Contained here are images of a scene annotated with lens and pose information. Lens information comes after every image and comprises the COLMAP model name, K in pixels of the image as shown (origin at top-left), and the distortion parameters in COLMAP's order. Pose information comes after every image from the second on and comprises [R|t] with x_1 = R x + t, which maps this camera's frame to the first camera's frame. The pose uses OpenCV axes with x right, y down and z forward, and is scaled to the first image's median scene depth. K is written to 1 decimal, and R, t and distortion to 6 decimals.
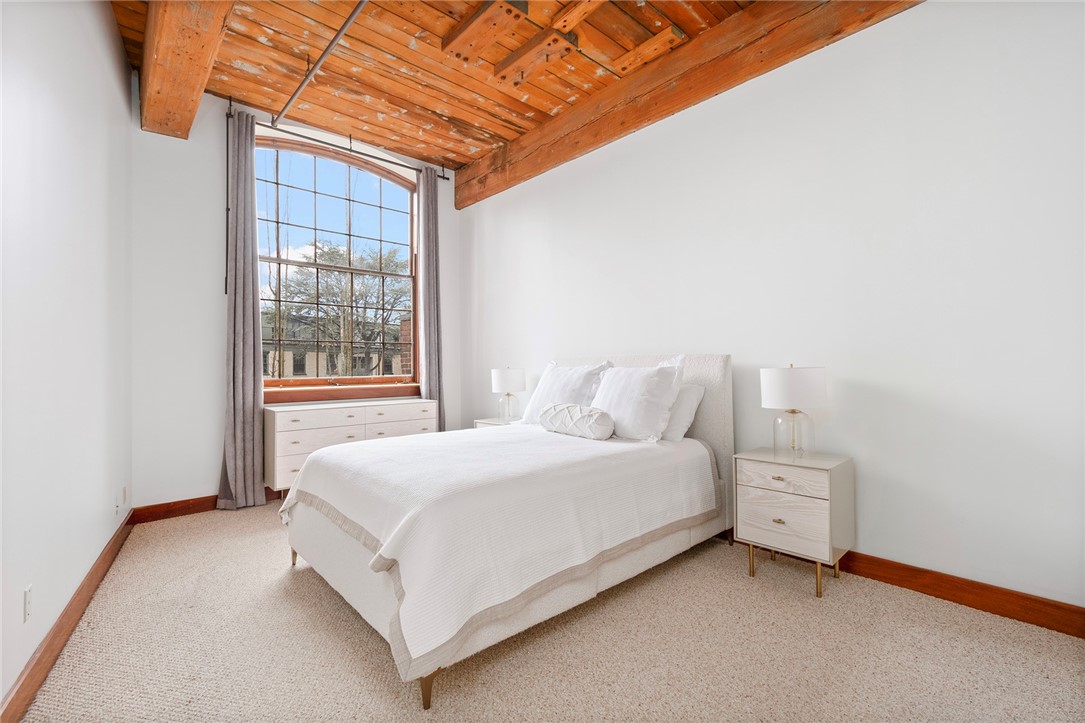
lens RADIAL K [[492.9, 0, 544.0], [0, 492.9, 368.0], [0, 0, 1]] dist [0.016707, -0.000200]
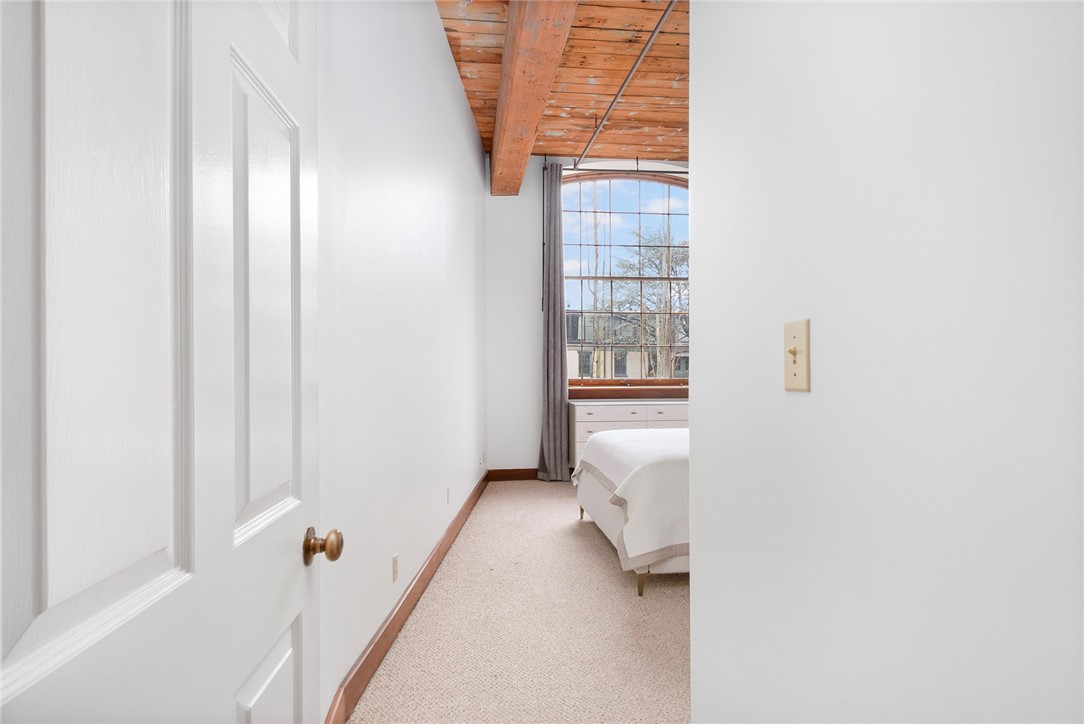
lens RADIAL K [[596.7, 0, 539.3], [0, 596.7, 376.7], [0, 0, 1]] dist [-0.000088, -0.003223]
pose [[0.826262, 0.002454, -0.563280, 0.217678], [0.005848, 0.999899, 0.012934, -0.002517], [0.563255, -0.013981, 0.826165, -0.273018]]
